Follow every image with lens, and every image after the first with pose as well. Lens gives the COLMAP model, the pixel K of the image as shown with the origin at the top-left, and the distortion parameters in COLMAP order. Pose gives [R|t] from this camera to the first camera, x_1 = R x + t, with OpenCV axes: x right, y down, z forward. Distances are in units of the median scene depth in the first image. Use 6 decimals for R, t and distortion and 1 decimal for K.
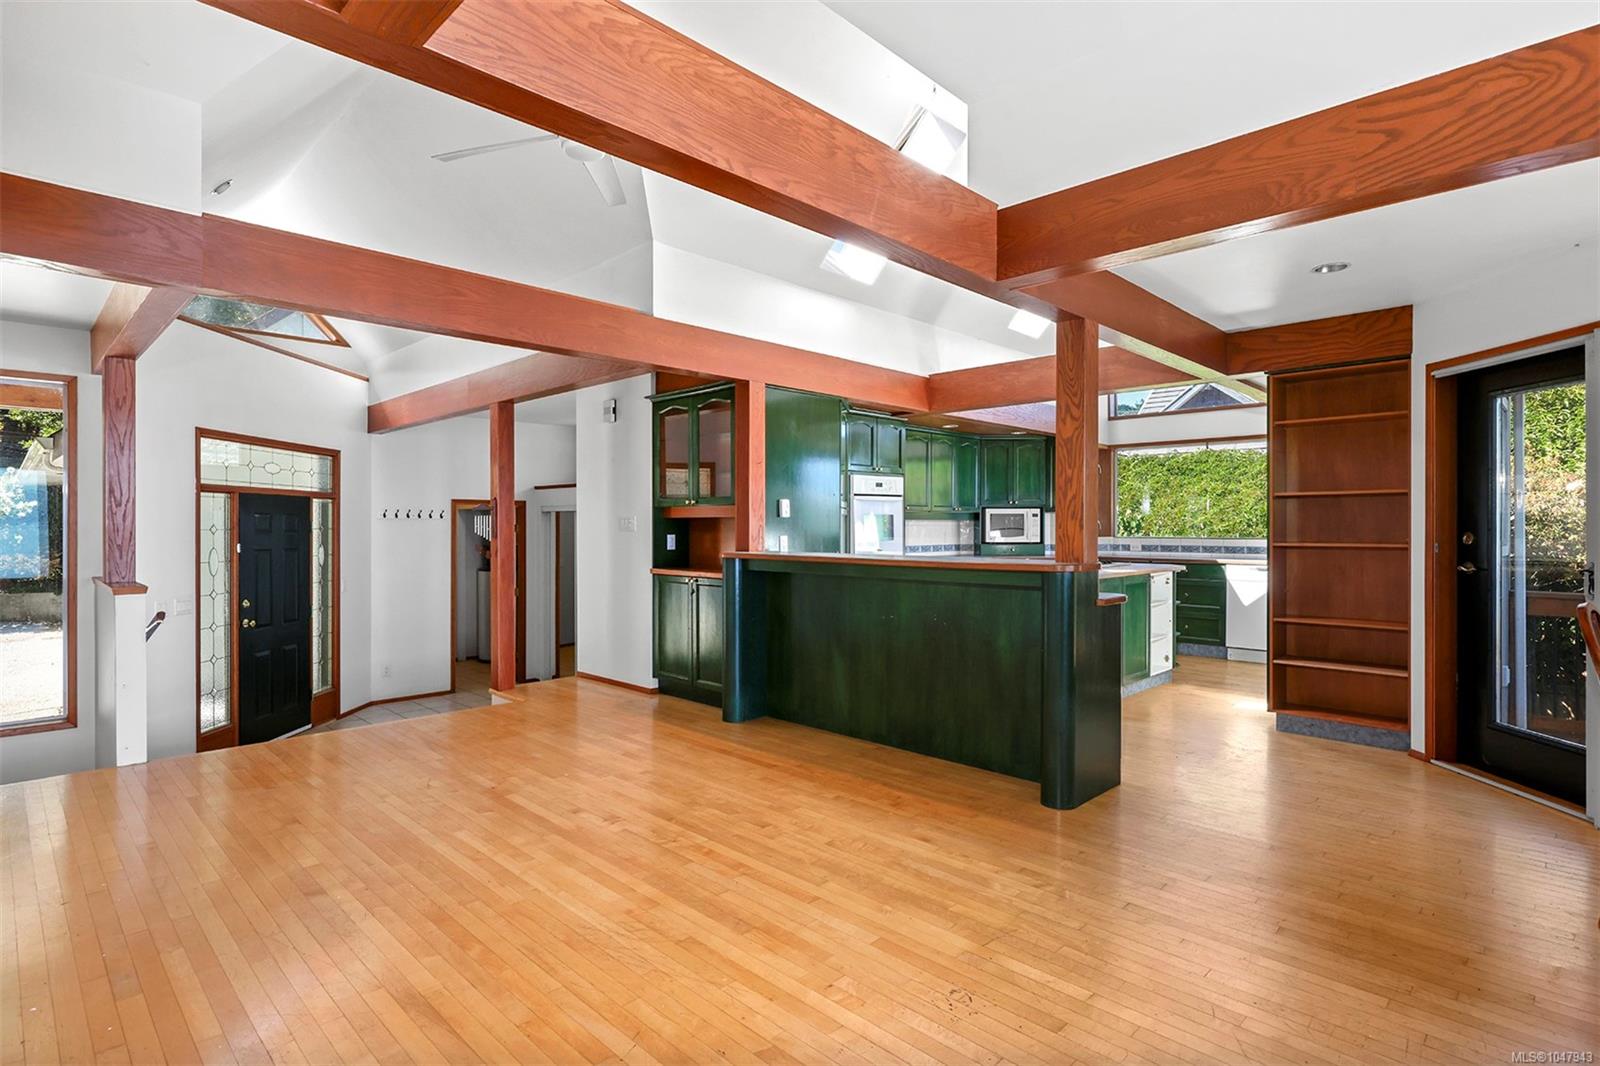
lens RADIAL K [[800.9, 0, 806.4], [0, 800.9, 528.6], [0, 0, 1]] dist [-0.001168, 0.000030]
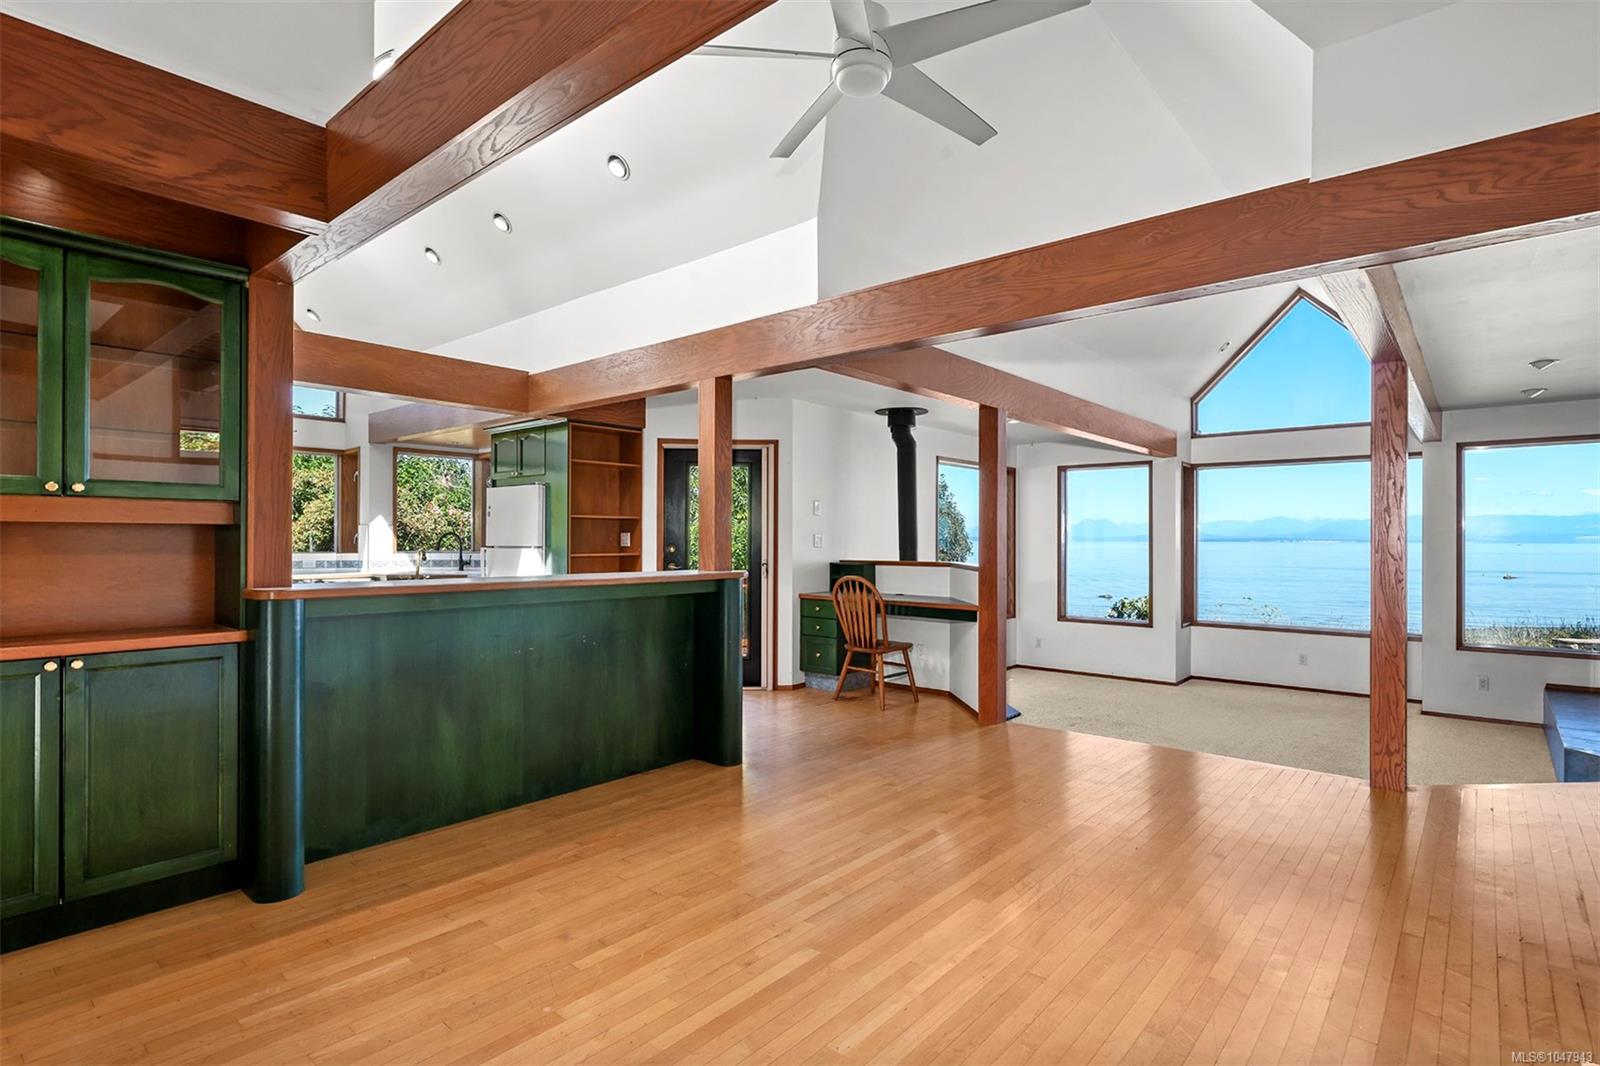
lens RADIAL K [[792.8, 0, 792.0], [0, 792.8, 535.4], [0, 0, 1]] dist [-0.002319, -0.000562]
pose [[-0.053640, 0.006276, 0.998541, -0.572121], [0.000348, 0.999980, -0.006266, -0.003196], [-0.998560, 0.000011, -0.053641, 0.591755]]
